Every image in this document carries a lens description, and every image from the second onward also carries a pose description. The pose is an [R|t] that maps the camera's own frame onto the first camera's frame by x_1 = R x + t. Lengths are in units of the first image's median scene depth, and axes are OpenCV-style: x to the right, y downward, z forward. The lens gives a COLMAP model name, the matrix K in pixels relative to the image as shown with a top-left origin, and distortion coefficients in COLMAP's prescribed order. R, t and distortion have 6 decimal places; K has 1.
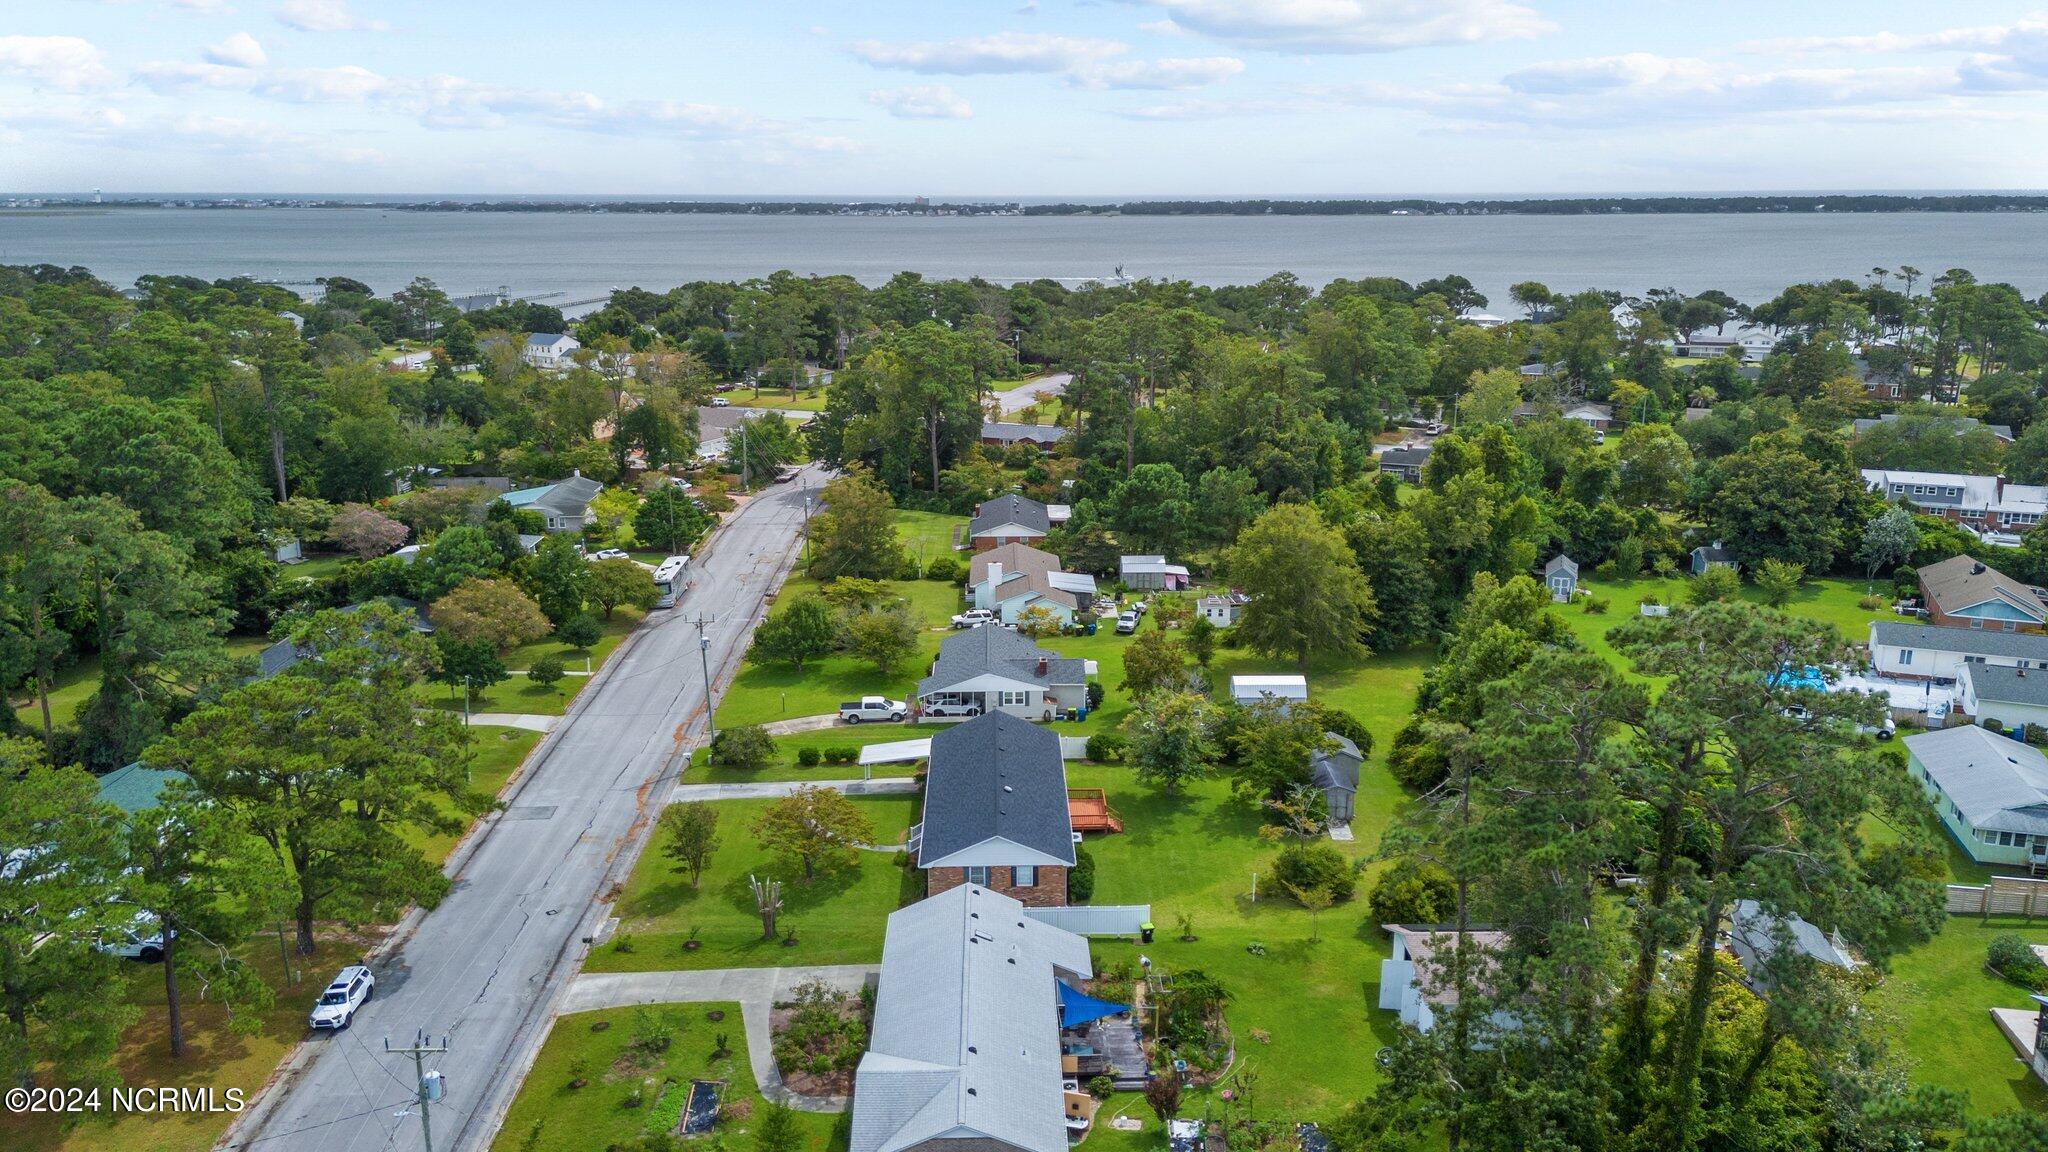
lens RADIAL K [[1489.8, 0, 1036.1], [0, 1489.8, 610.3], [0, 0, 1]] dist [0.060213, -0.051475]
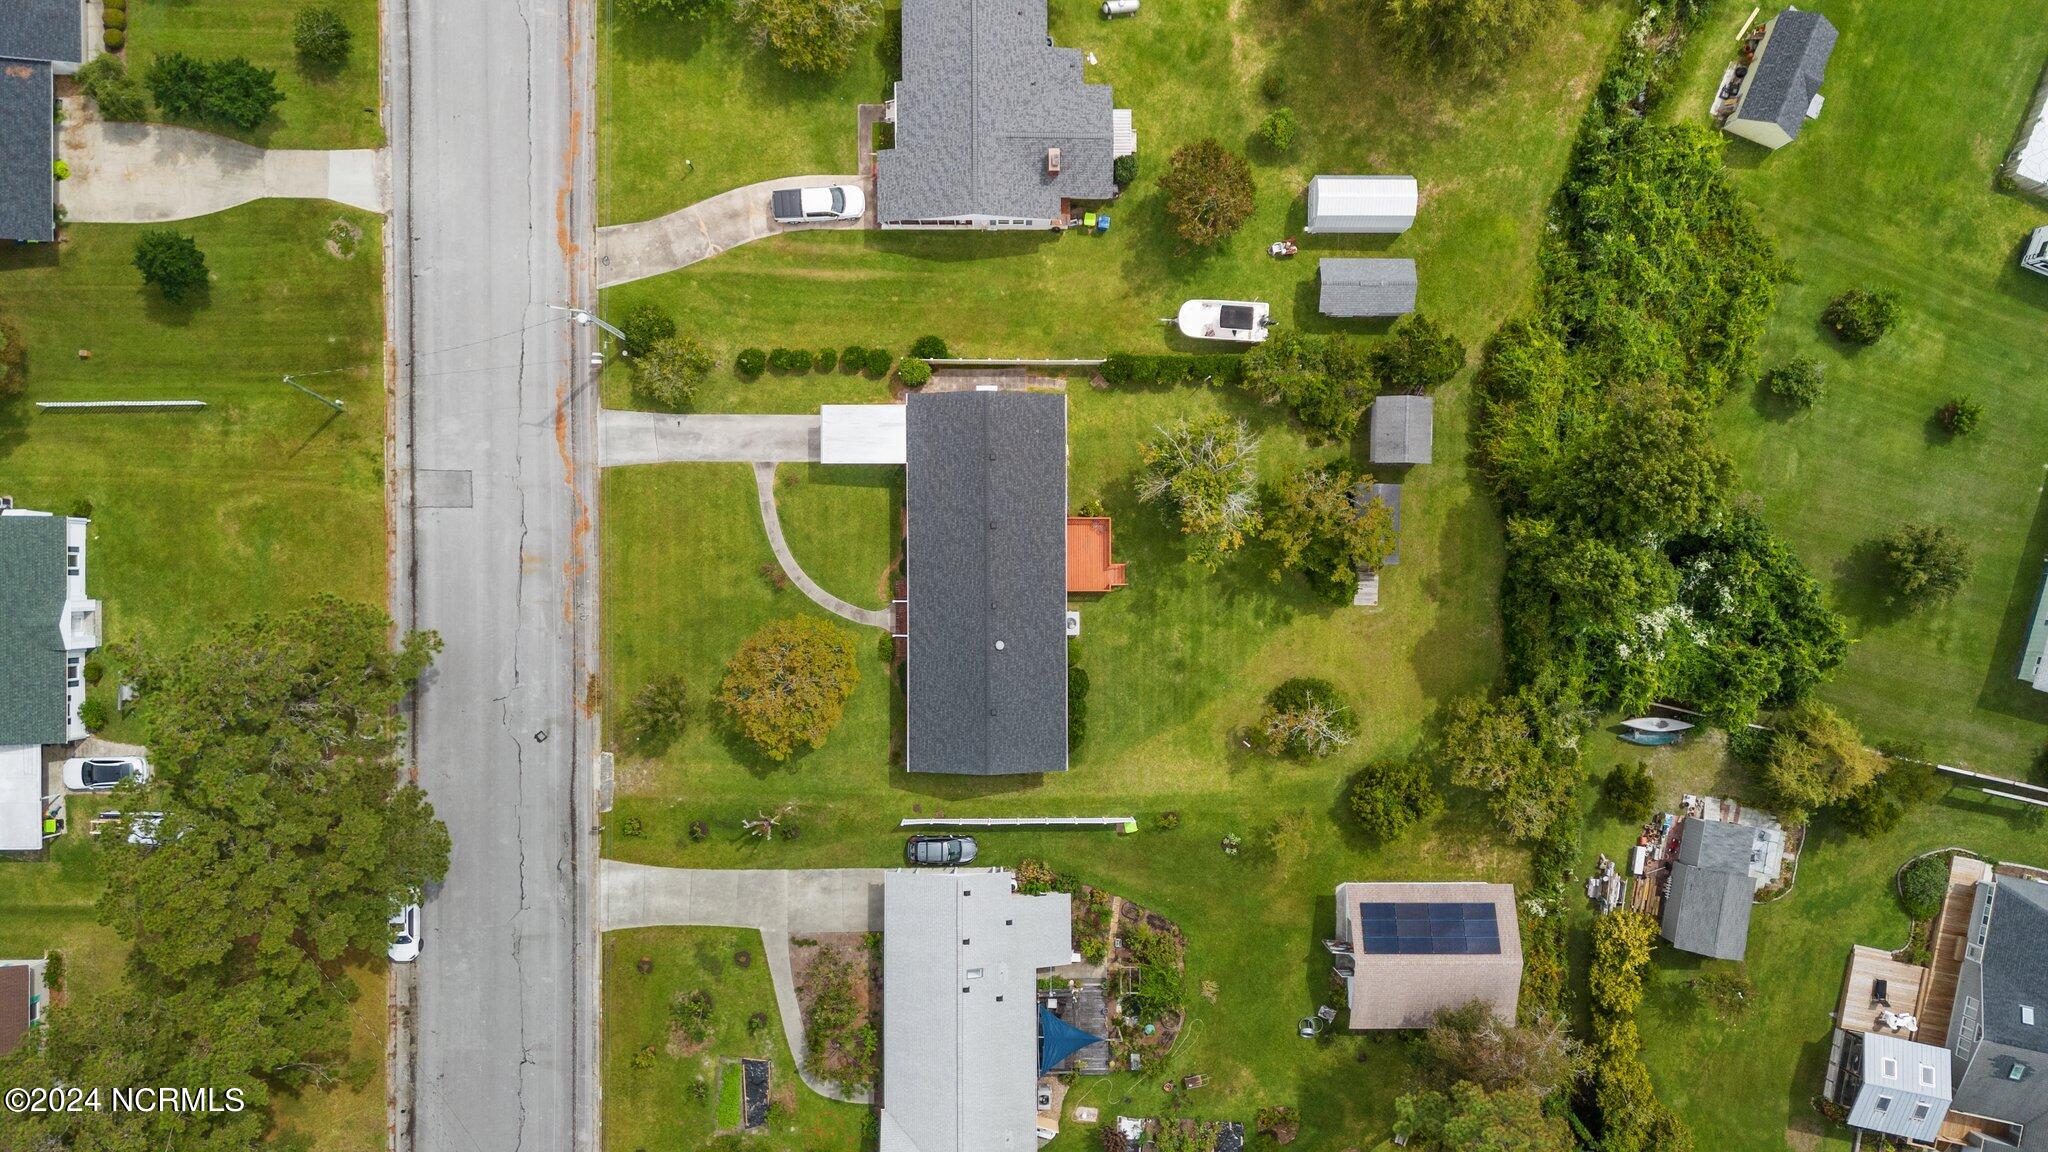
lens RADIAL K [[1489.8, 0, 1036.1], [0, 1489.8, 610.3], [0, 0, 1]] dist [0.060213, -0.051475]
pose [[0.999380, 0.024206, 0.025575, -0.016843], [-0.031298, 0.277762, 0.960140, -0.612323], [0.016137, -0.960345, 0.278347, 0.629783]]
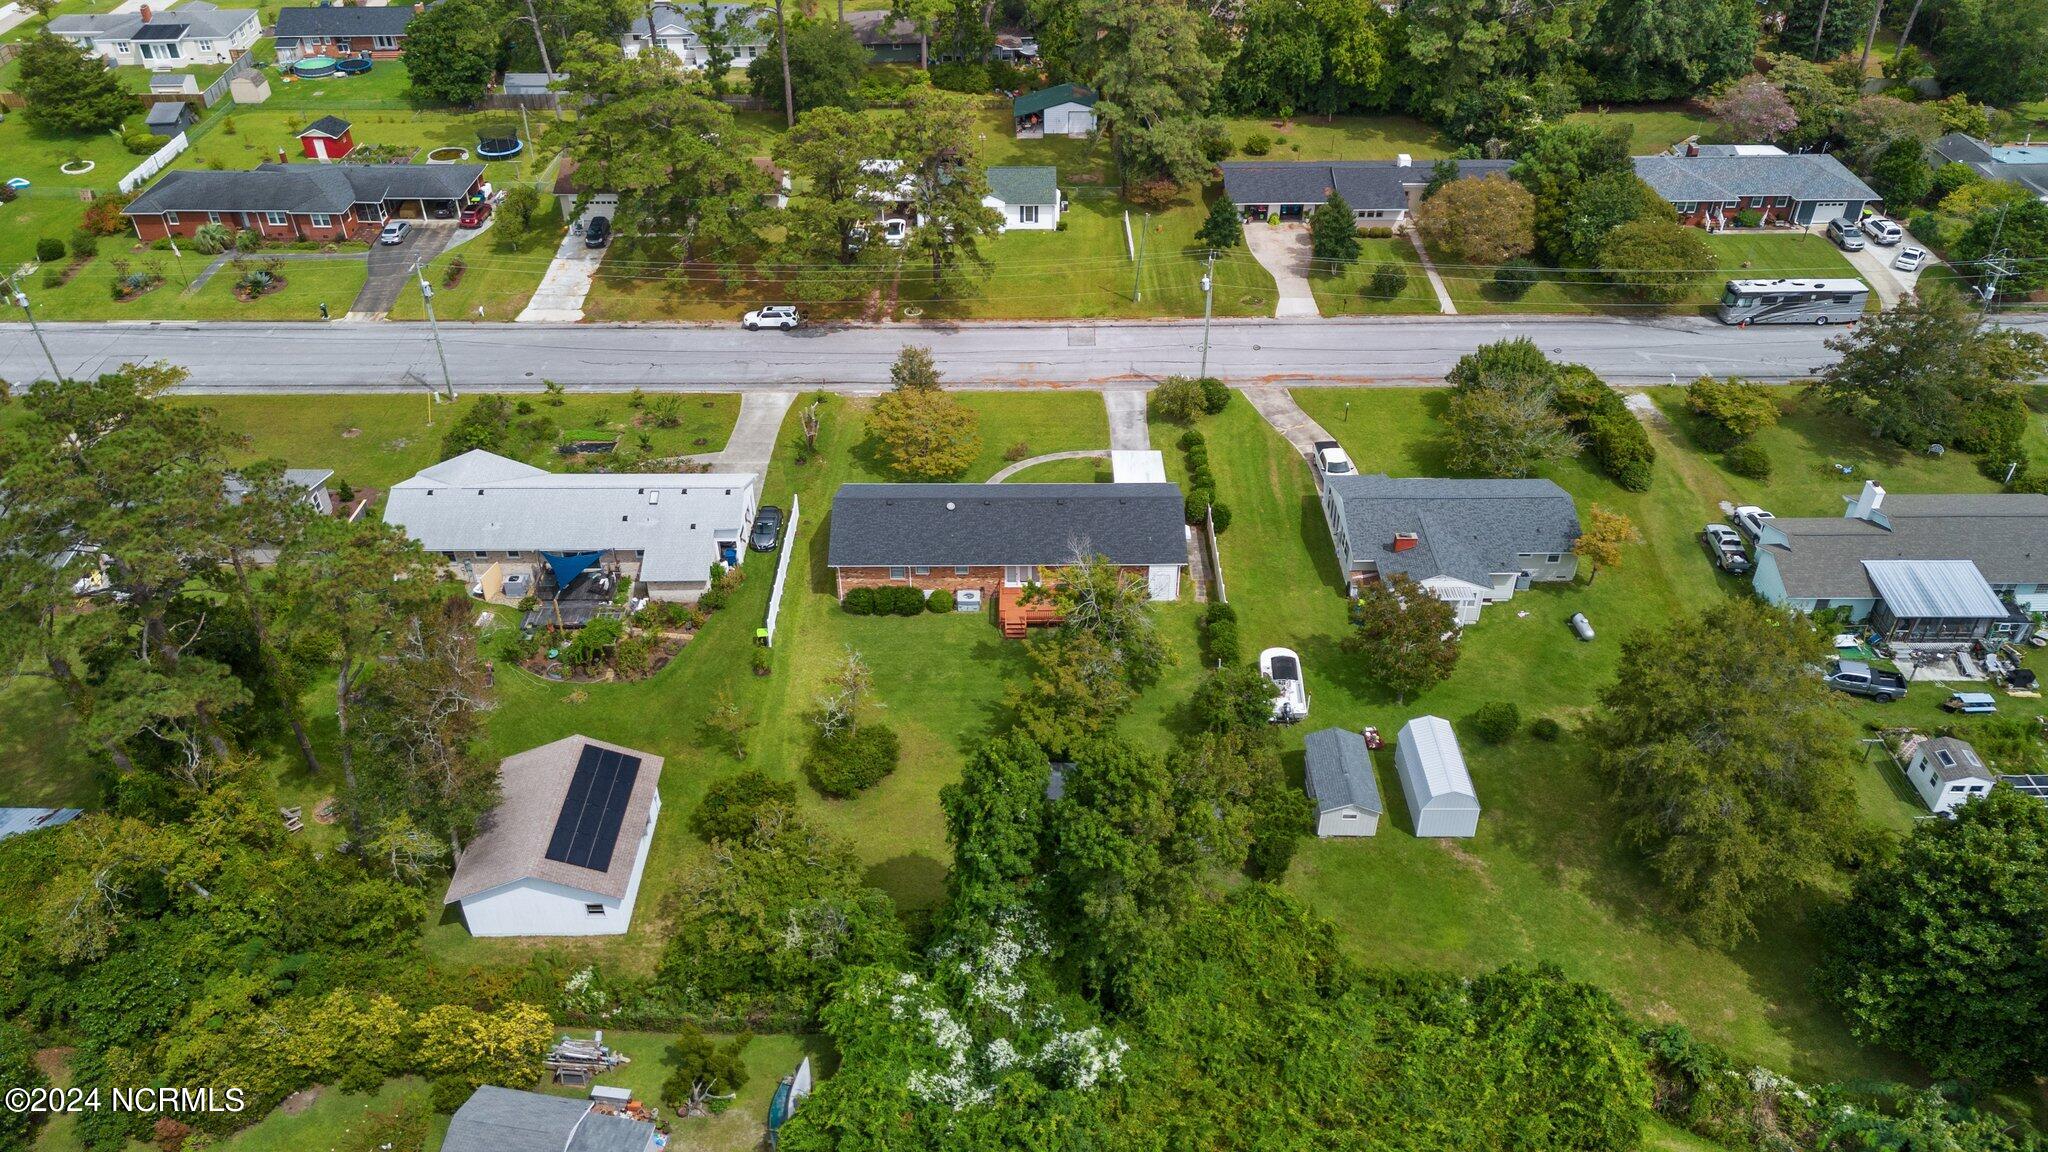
lens RADIAL K [[1489.8, 0, 1036.1], [0, 1489.8, 610.3], [0, 0, 1]] dist [0.060213, -0.051475]
pose [[-0.020451, 0.599498, -0.800115, 0.661335], [-0.267596, 0.767802, 0.582127, -0.338361], [0.963314, 0.226013, 0.144721, 0.759196]]
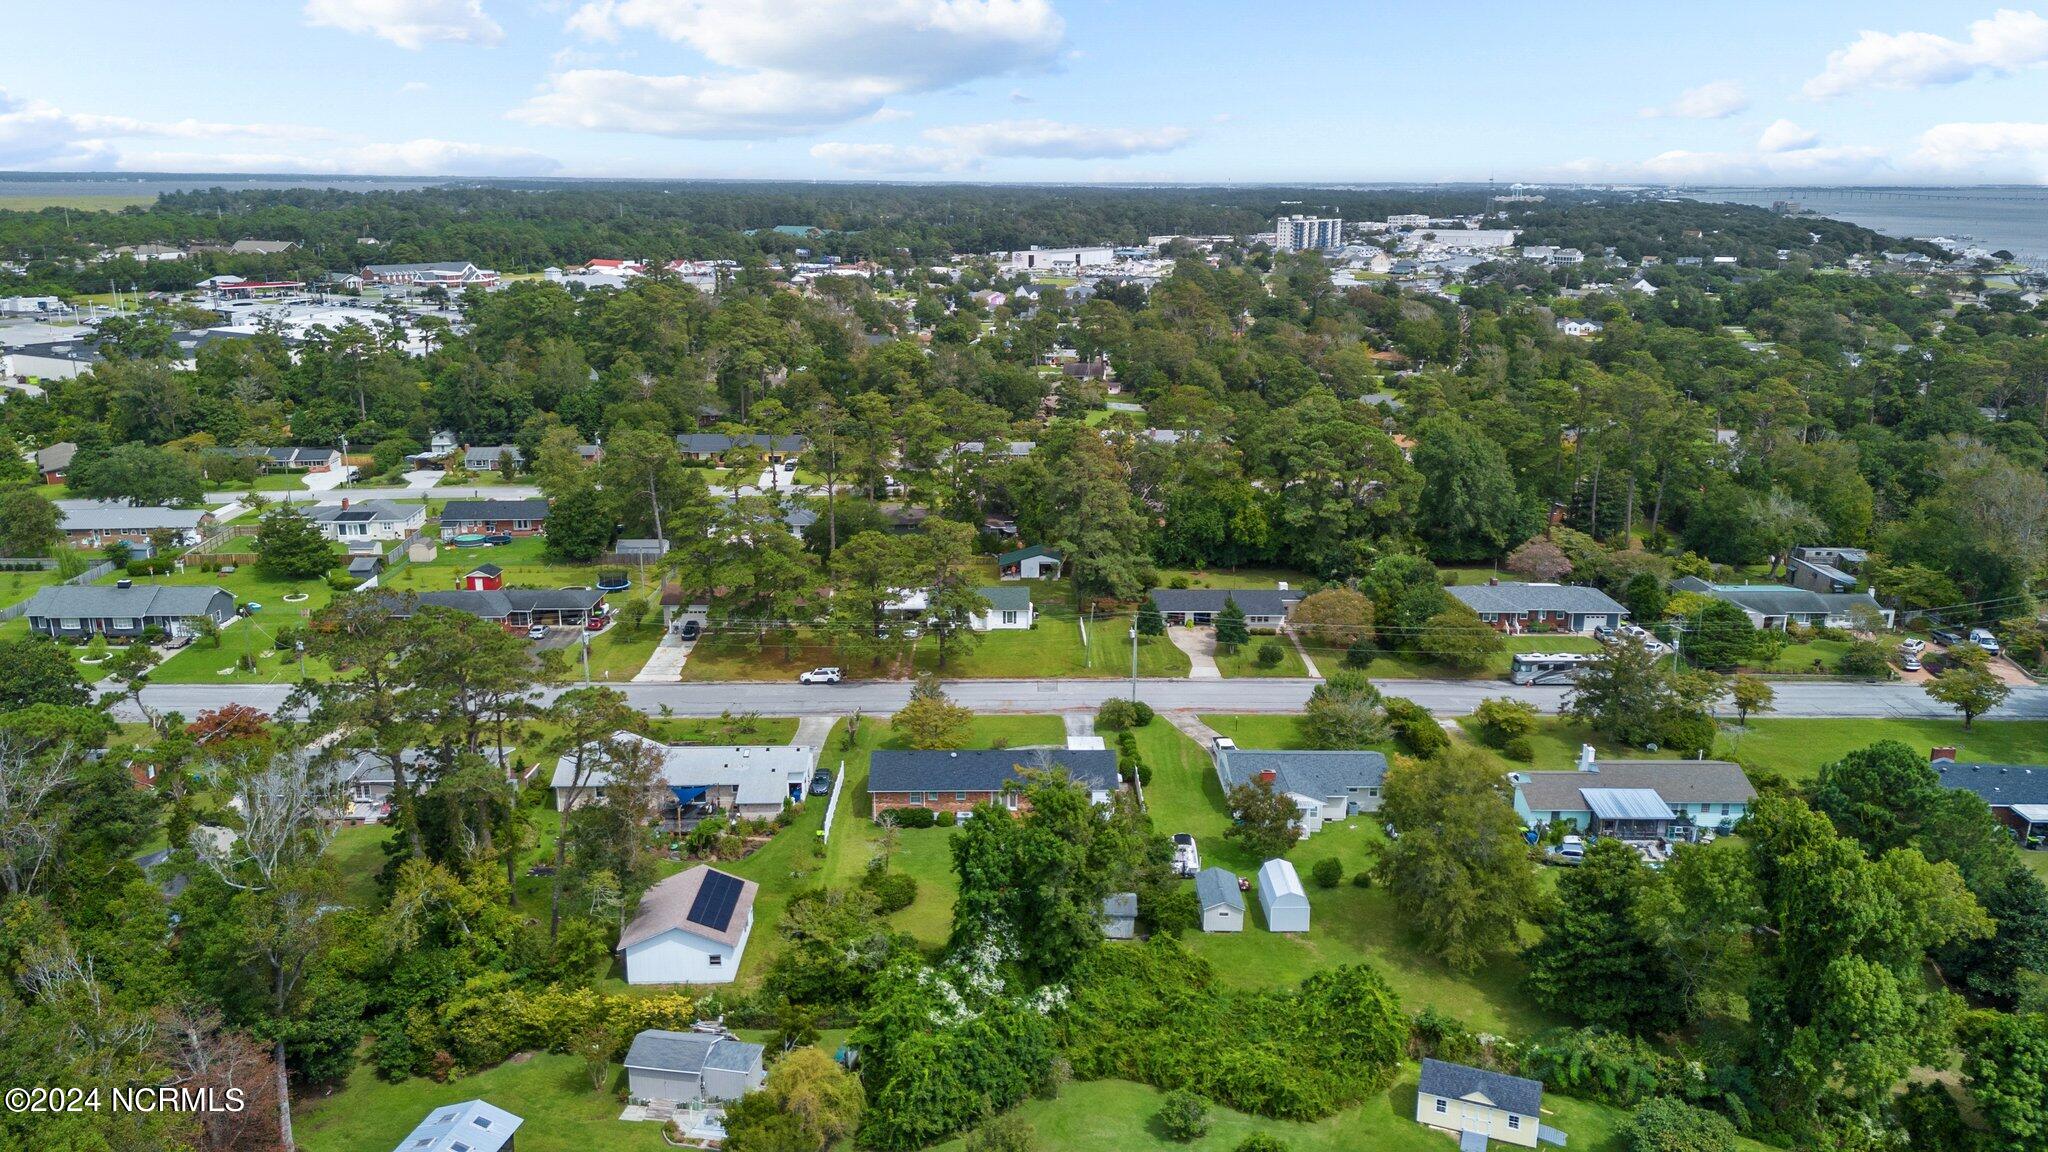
lens RADIAL K [[1489.8, 0, 1036.1], [0, 1489.8, 610.3], [0, 0, 1]] dist [0.060213, -0.051475]
pose [[-0.008846, 0.276114, -0.961084, 1.067115], [-0.273029, 0.923935, 0.267954, -0.333426], [0.961965, 0.264774, 0.067214, 0.772326]]
